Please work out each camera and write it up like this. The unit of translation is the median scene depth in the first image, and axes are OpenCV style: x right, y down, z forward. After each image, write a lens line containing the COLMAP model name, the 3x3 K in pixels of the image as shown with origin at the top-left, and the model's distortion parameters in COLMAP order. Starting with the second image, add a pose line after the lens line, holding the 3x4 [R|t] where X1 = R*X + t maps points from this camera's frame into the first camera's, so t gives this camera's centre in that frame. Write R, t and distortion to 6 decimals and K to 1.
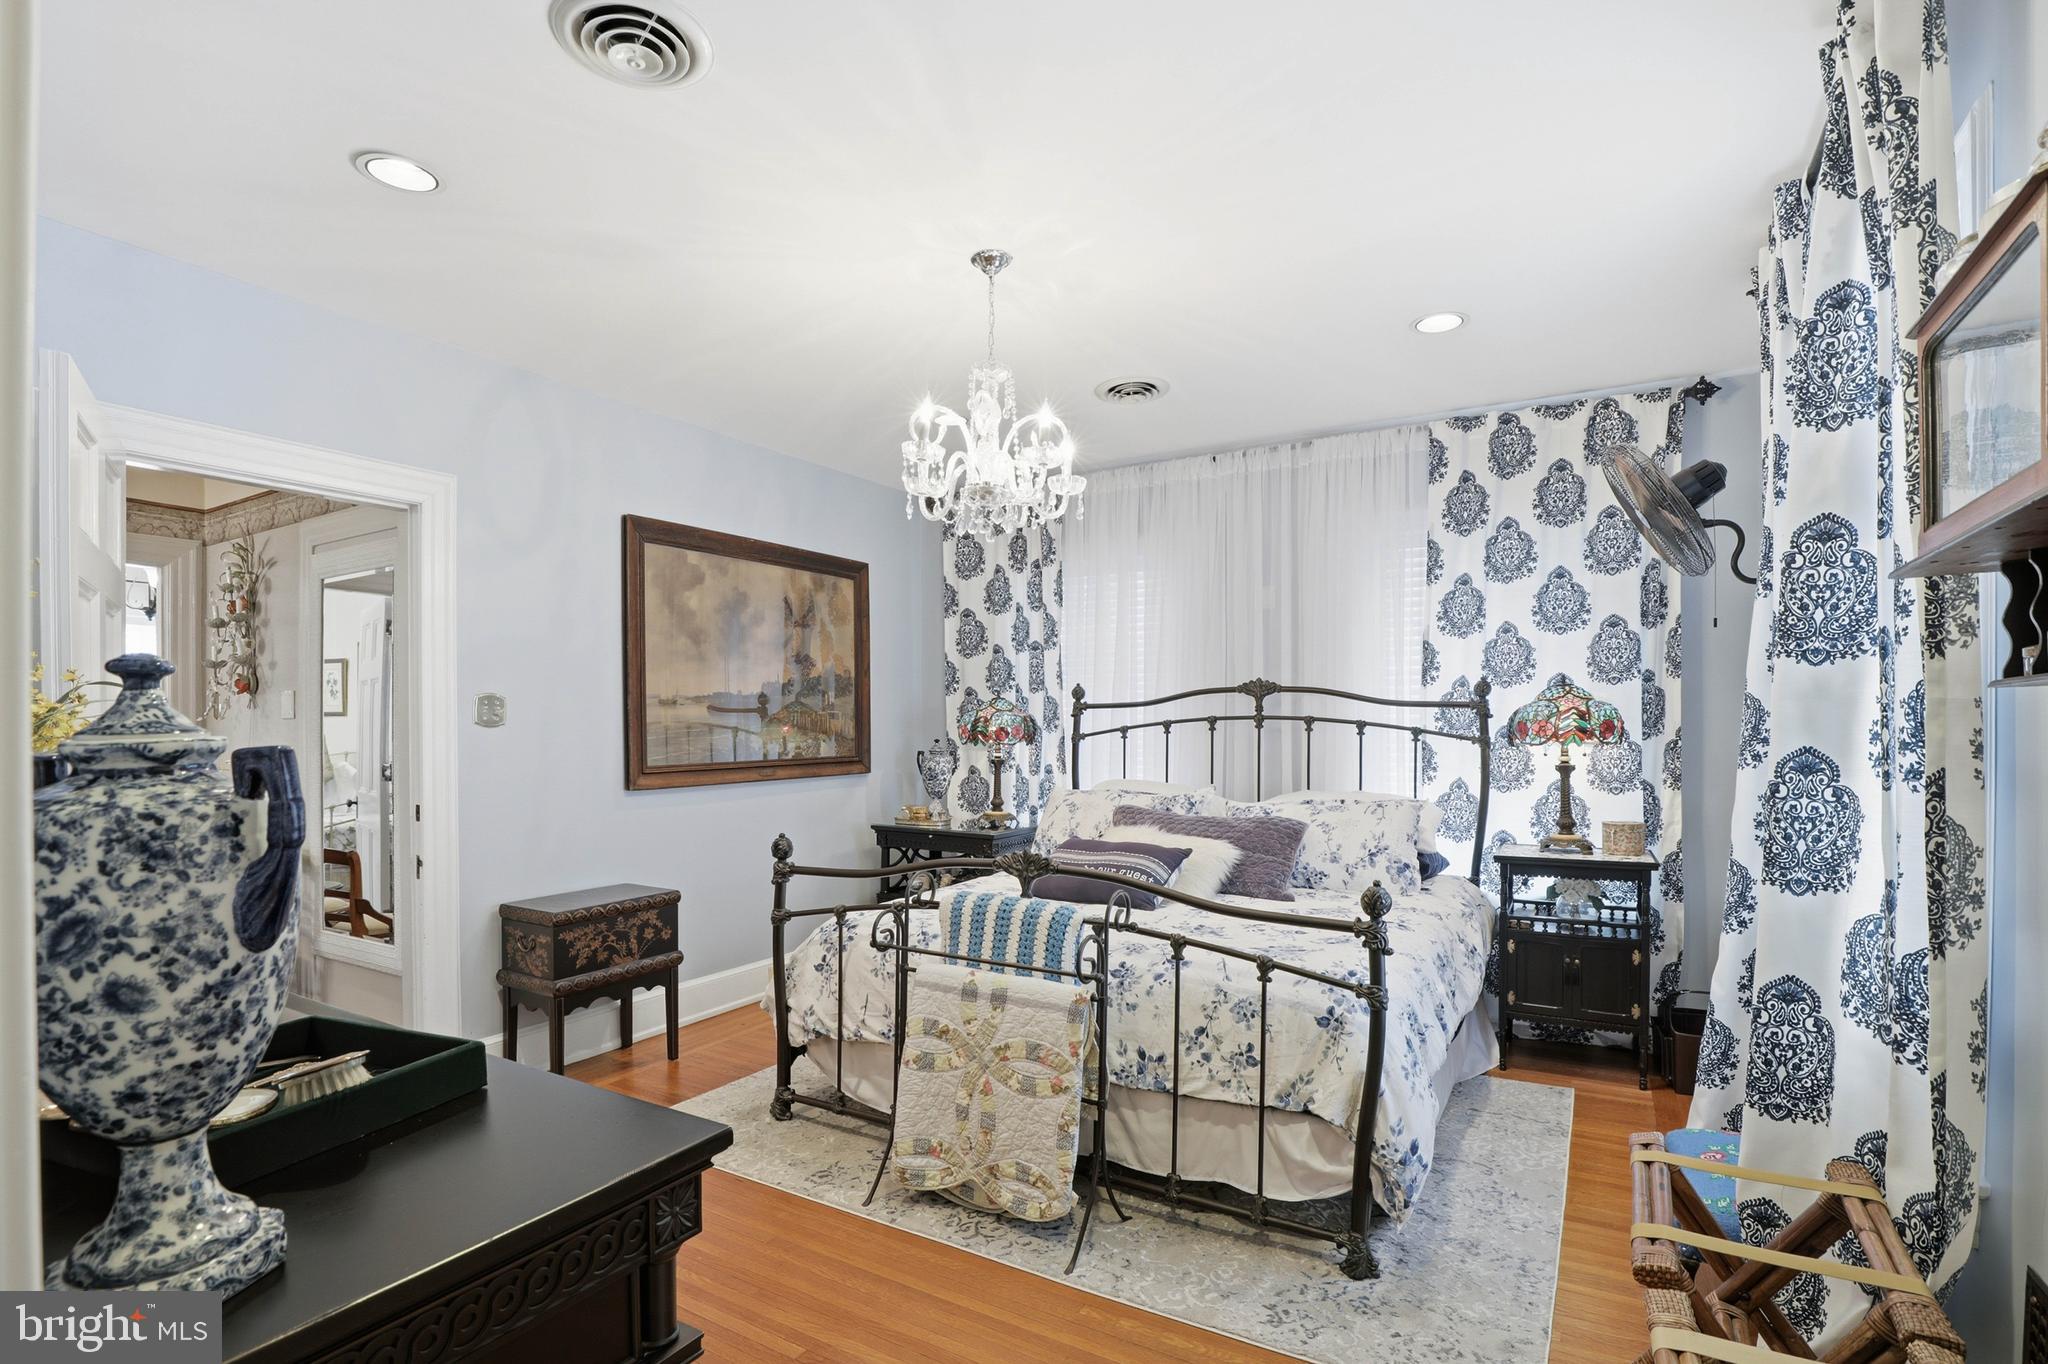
lens RADIAL K [[945.4, 0, 1047.5], [0, 945.4, 733.8], [0, 0, 1]] dist [-0.033047, 0.002033]
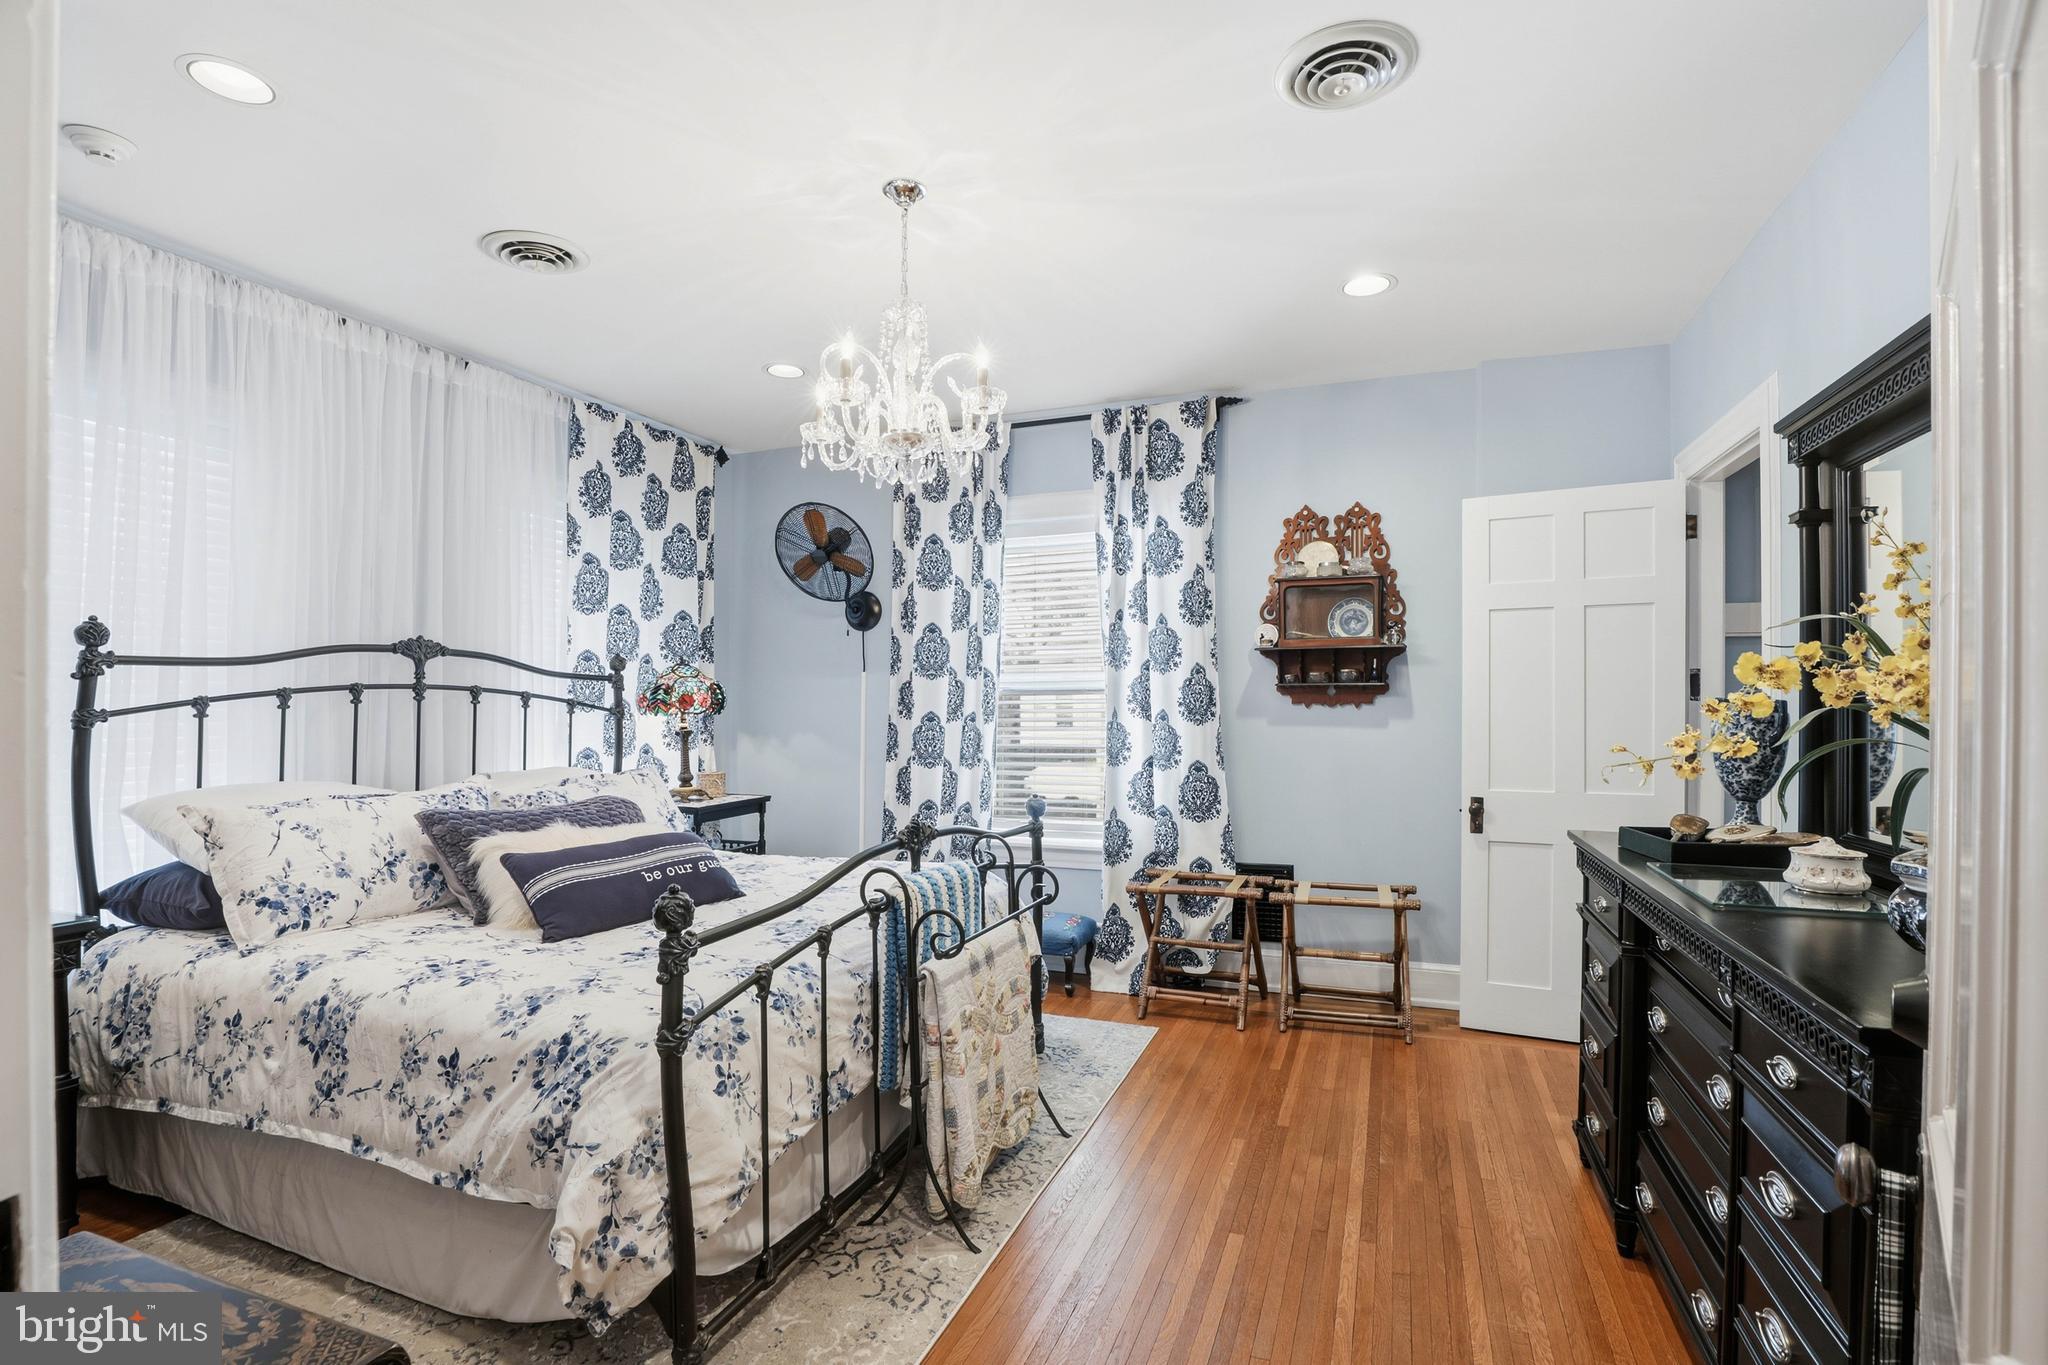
lens RADIAL K [[945.4, 0, 1028.5], [0, 945.4, 686.0], [0, 0, 1]] dist [-0.033047, 0.002033]
pose [[-0.152826, 0.012693, 0.988172, -0.650985], [0.005235, 0.999914, -0.012034, -0.006002], [-0.988239, 0.003334, -0.152880, 0.658984]]
